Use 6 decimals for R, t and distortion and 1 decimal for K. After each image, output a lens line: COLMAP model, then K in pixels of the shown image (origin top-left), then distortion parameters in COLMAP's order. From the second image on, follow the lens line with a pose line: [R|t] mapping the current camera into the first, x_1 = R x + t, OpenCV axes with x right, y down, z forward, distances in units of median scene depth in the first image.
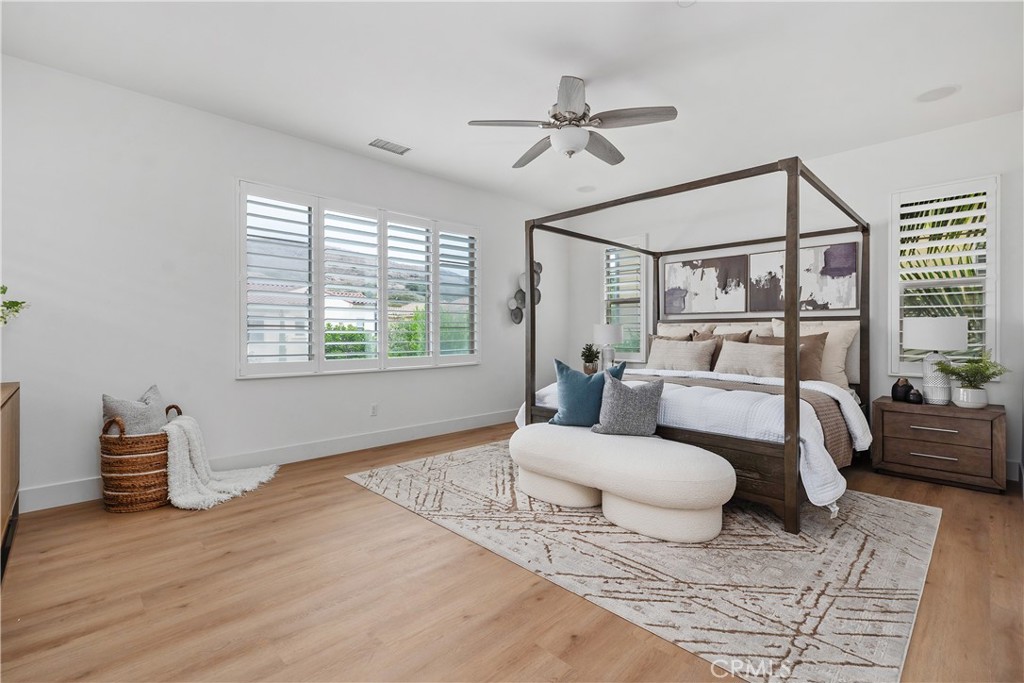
lens RADIAL K [[464.7, 0, 509.9], [0, 464.7, 334.7], [0, 0, 1]] dist [-0.000778, 0.000906]
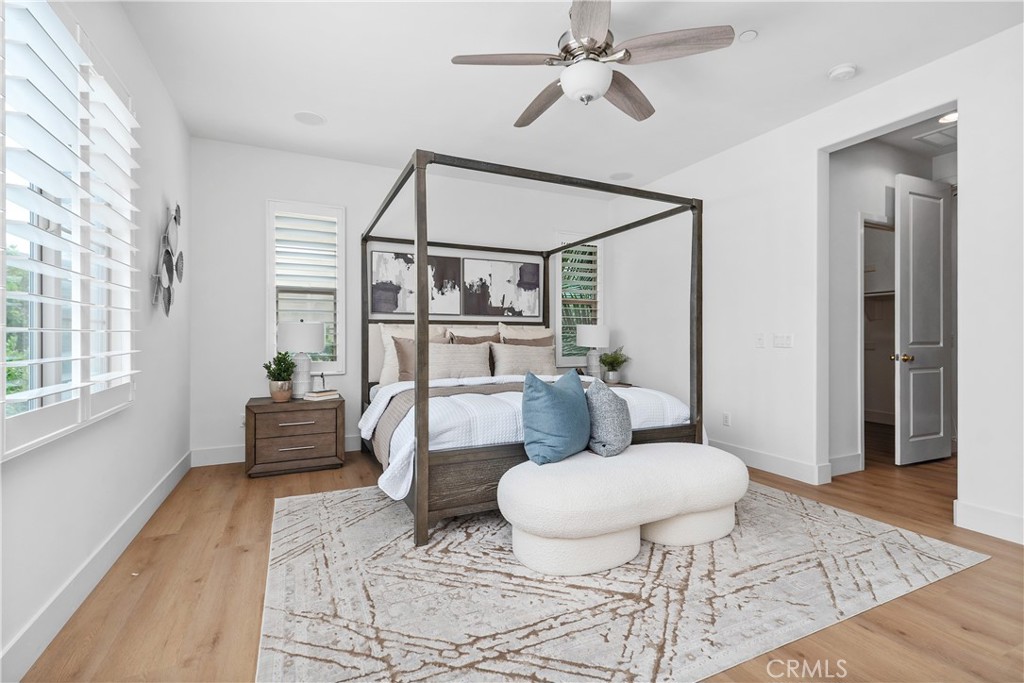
lens RADIAL K [[464.7, 0, 510.2], [0, 464.7, 341.2], [0, 0, 1]] dist [-0.000778, 0.000906]
pose [[0.328081, -0.012725, 0.944564, -0.501820], [0.002541, 0.999918, 0.012589, -0.005069], [-0.944646, -0.001730, 0.328087, 0.693294]]
